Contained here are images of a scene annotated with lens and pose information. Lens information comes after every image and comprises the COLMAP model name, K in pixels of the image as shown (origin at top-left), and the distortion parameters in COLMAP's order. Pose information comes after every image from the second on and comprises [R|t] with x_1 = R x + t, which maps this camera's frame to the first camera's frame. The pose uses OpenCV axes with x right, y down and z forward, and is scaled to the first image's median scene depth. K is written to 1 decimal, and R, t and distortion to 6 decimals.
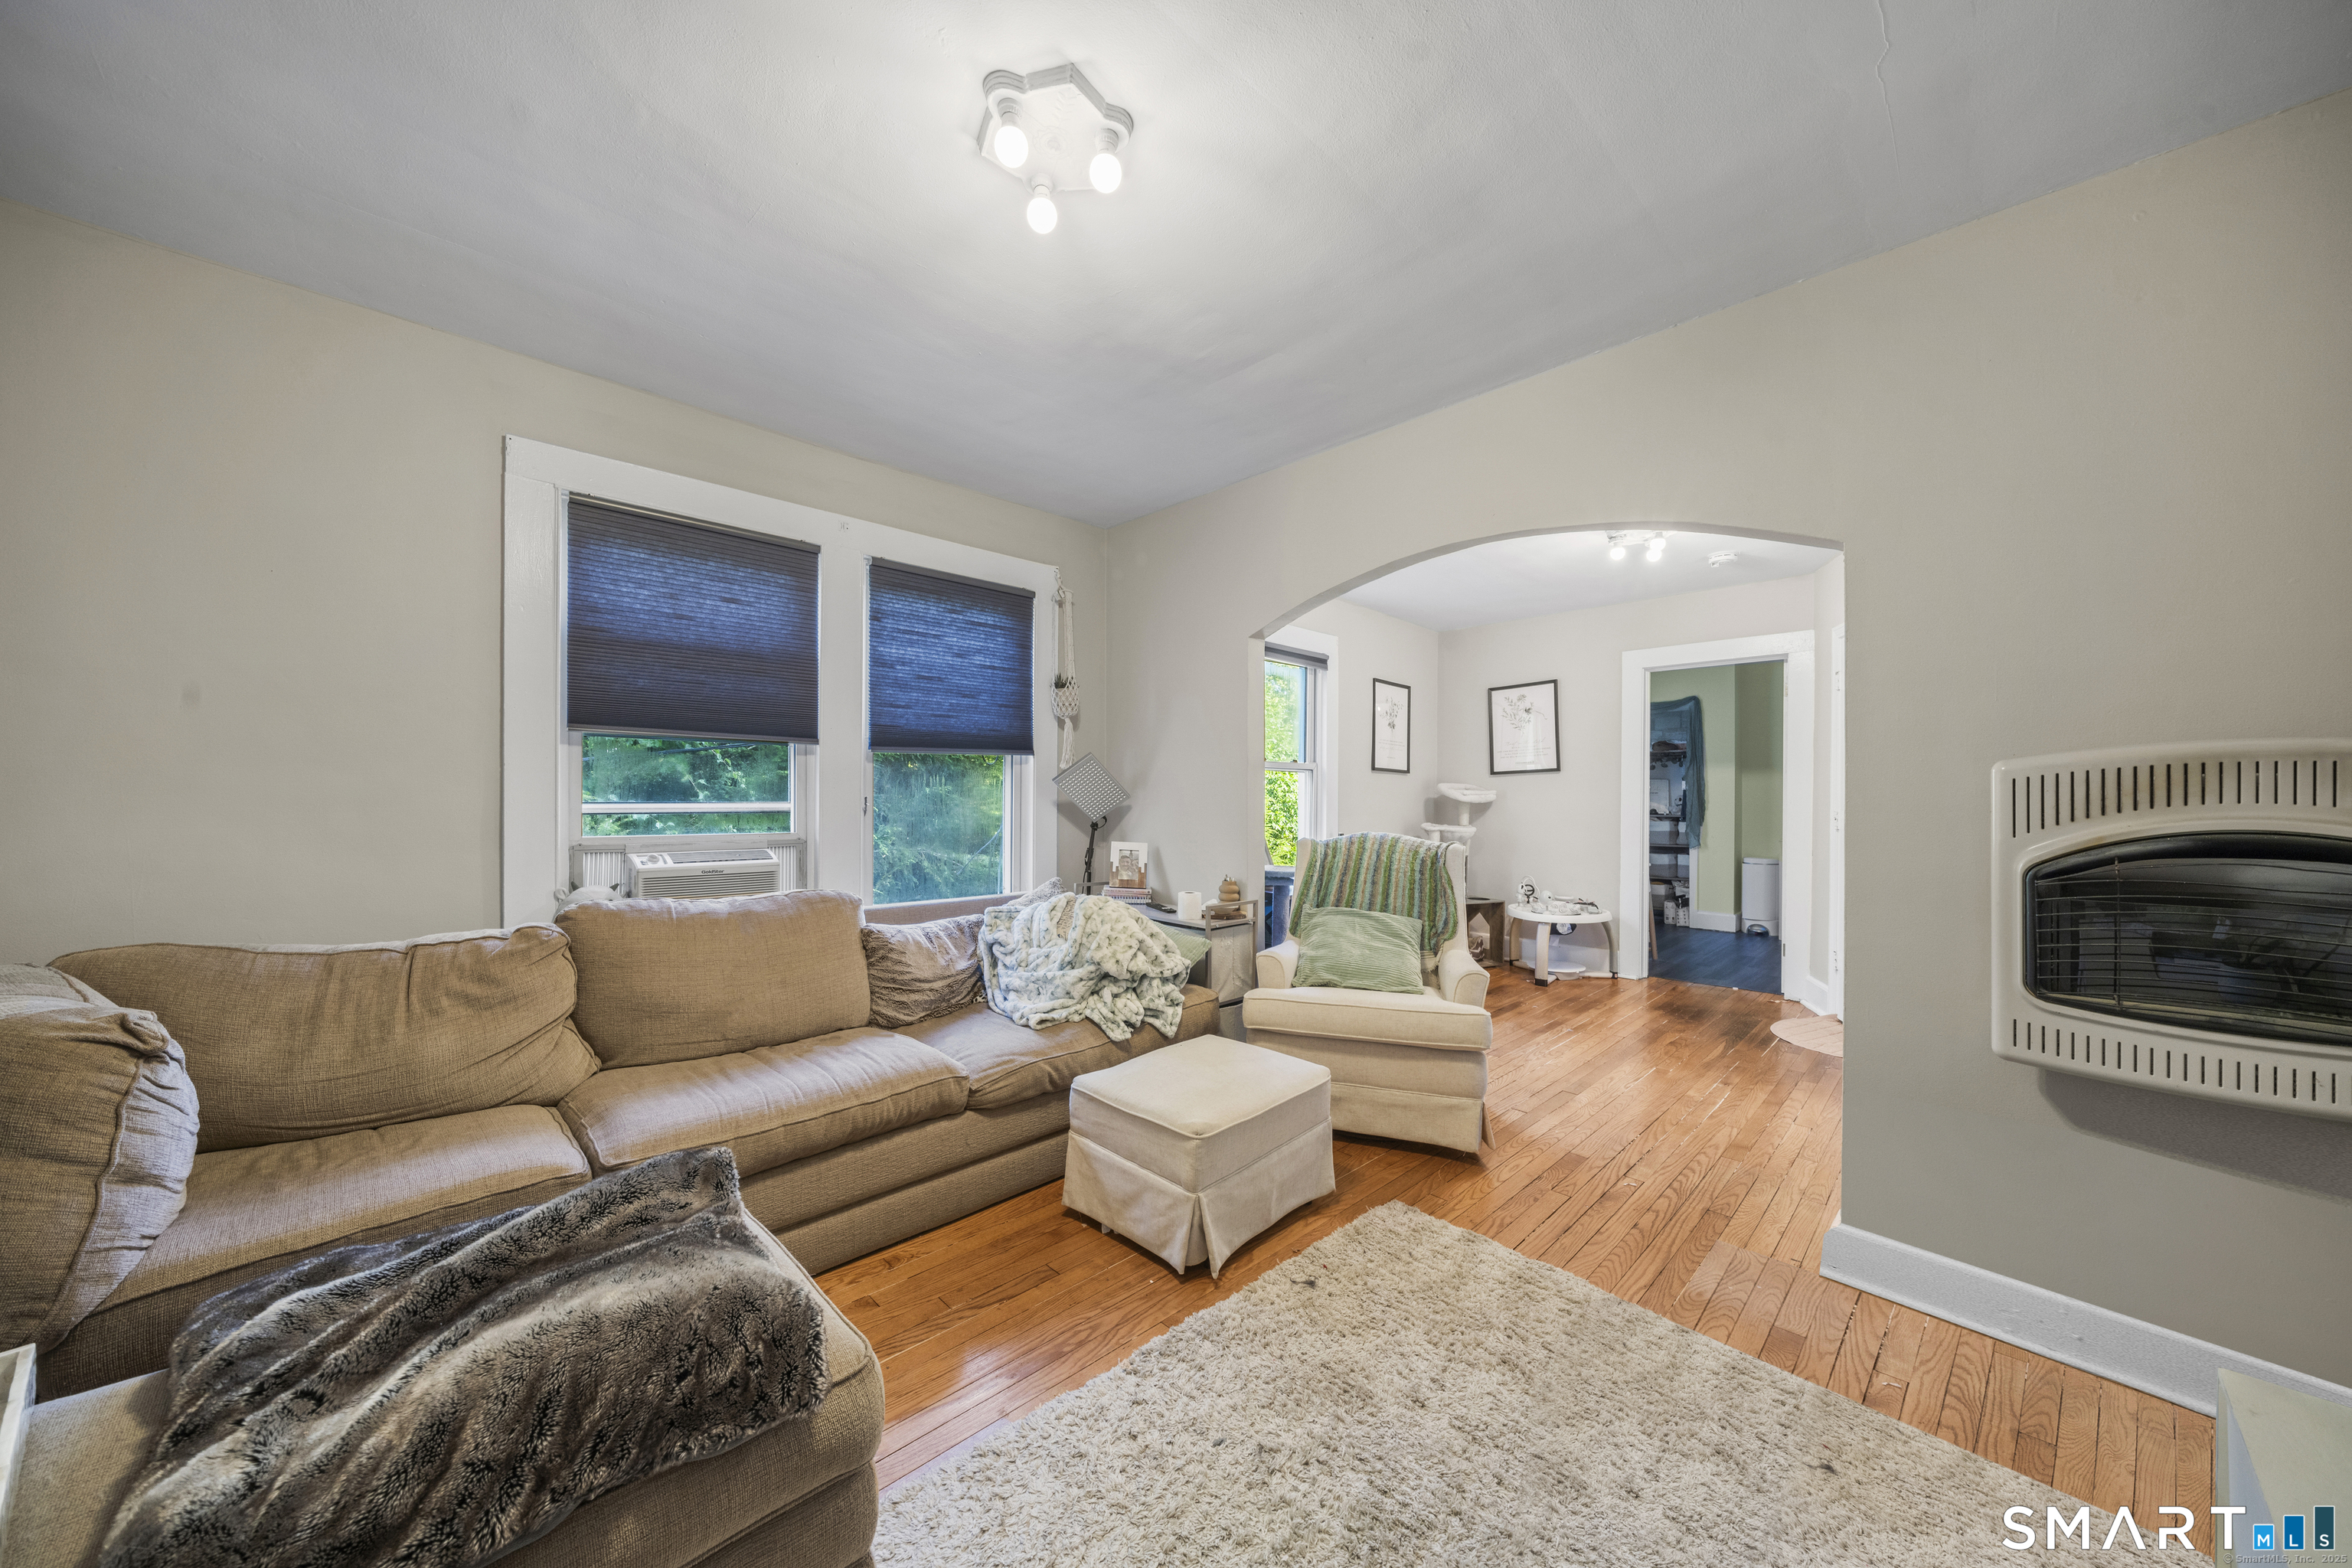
lens RADIAL K [[806.1, 0, 1167.1], [0, 806.1, 795.2], [0, 0, 1]] dist [-0.008276, -0.000210]
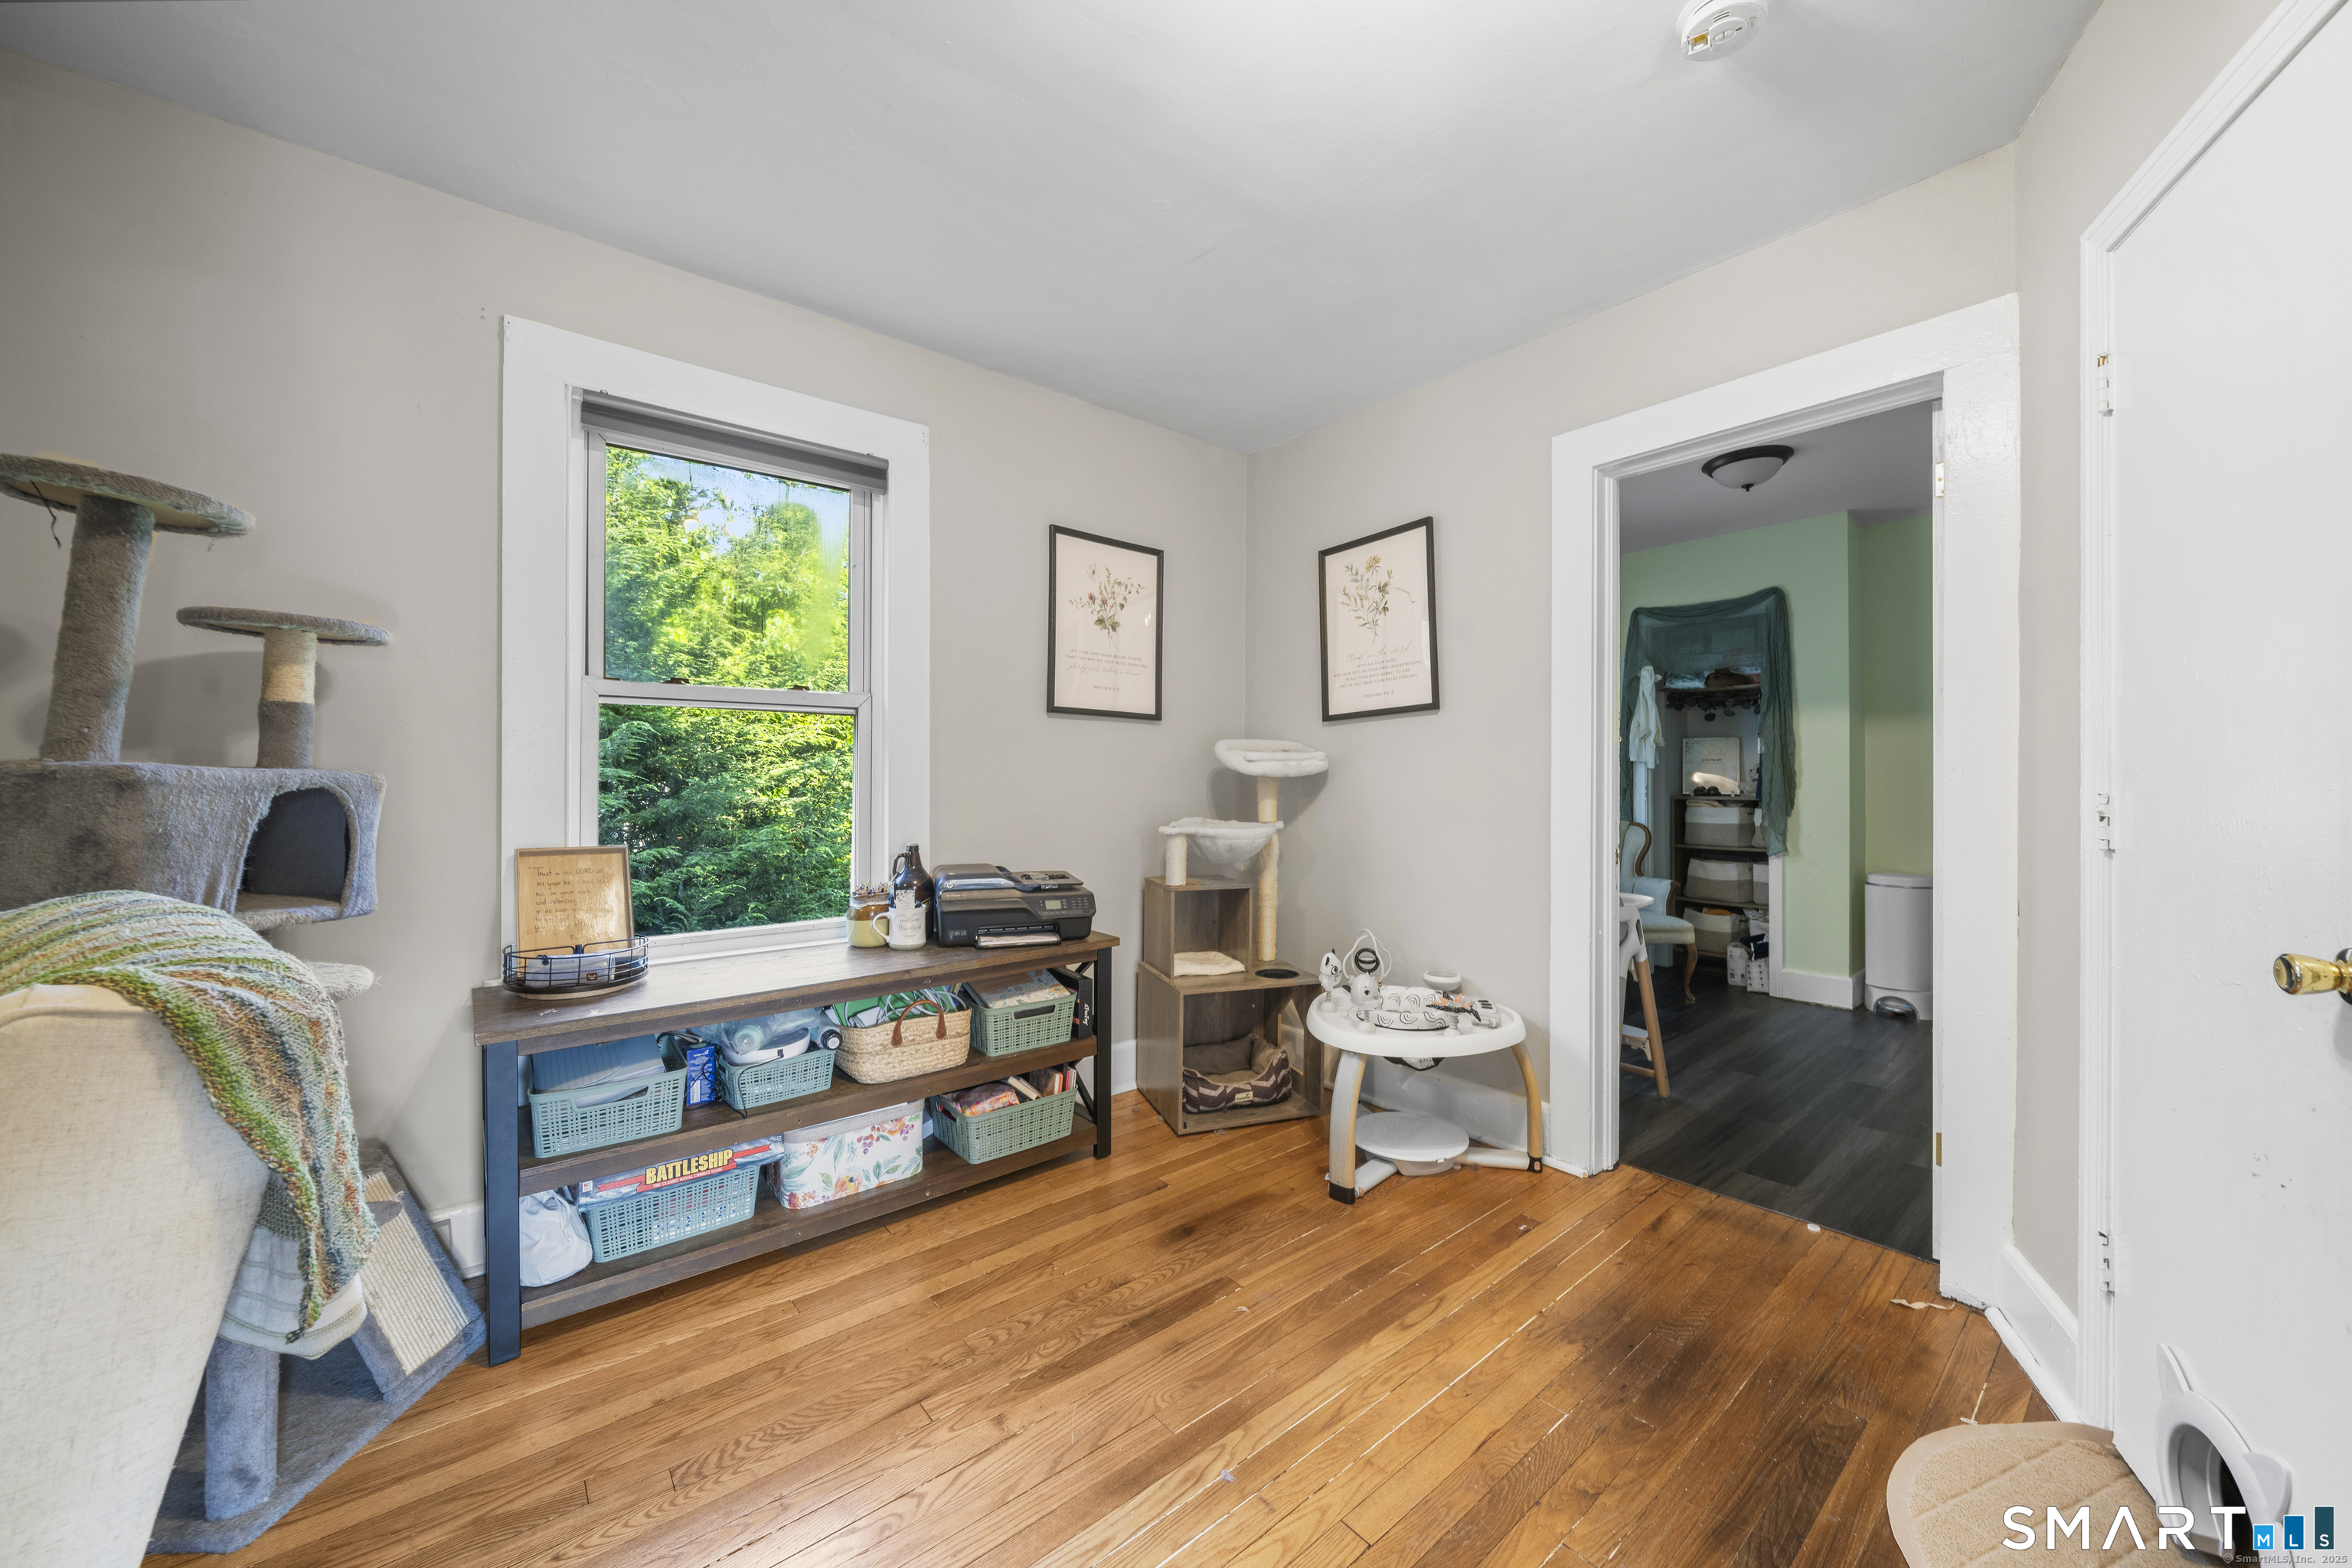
lens RADIAL K [[865.5, 0, 1182.2], [0, 865.5, 775.0], [0, 0, 1]] dist [-0.000519, 0.000588]
pose [[0.997464, -0.007691, -0.070750, 0.351399], [0.007648, 0.999970, -0.000867, 0.008073], [0.070755, 0.000324, 0.997494, 0.450186]]
